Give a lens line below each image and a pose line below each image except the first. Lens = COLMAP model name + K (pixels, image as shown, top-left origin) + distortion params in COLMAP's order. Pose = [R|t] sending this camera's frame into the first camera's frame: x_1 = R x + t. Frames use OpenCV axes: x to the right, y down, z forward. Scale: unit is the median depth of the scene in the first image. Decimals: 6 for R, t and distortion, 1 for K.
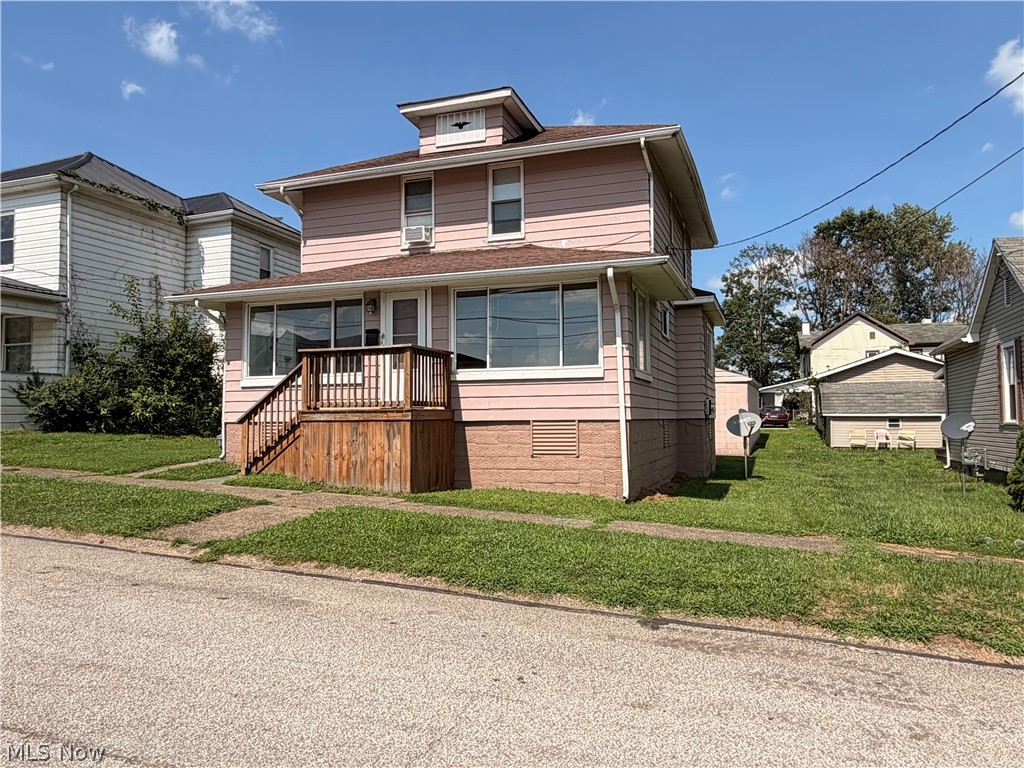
lens RADIAL K [[724.5, 0, 510.6], [0, 724.5, 380.3], [0, 0, 1]] dist [-0.005475, -0.008565]
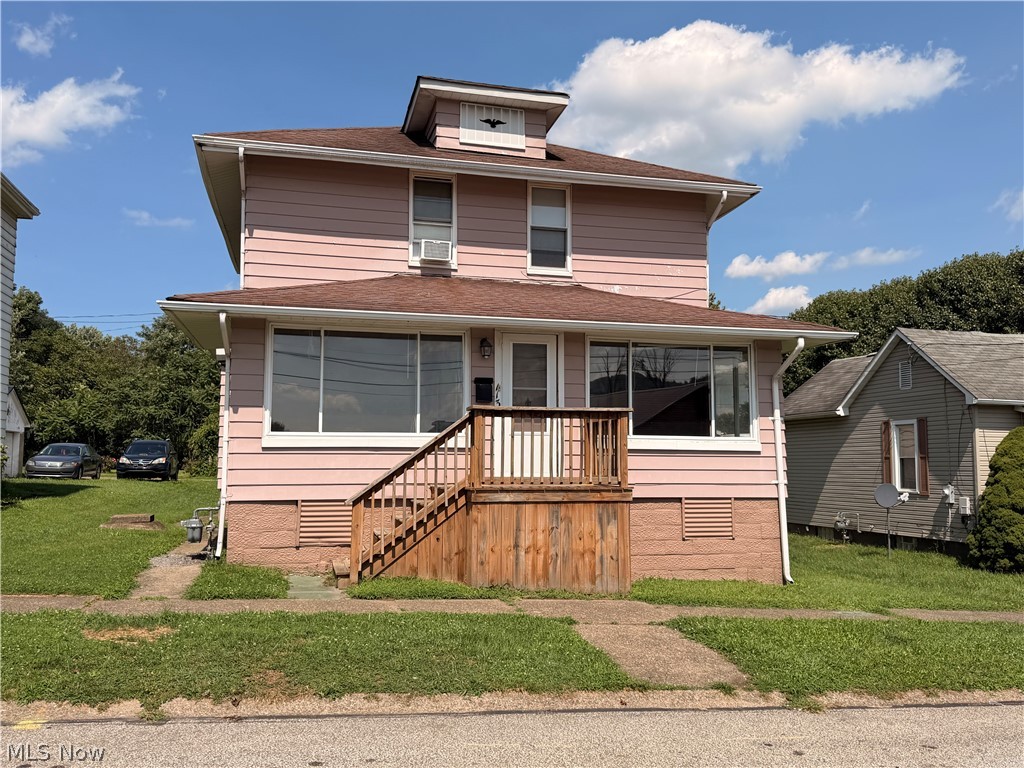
lens RADIAL K [[879.6, 0, 512.3], [0, 879.6, 389.3], [0, 0, 1]] dist [0.085329, -0.024527]
pose [[0.826003, 0.056710, 0.560806, -0.626519], [-0.039227, 0.998297, -0.043173, -0.017579], [-0.562299, 0.013662, 0.826821, 0.193239]]
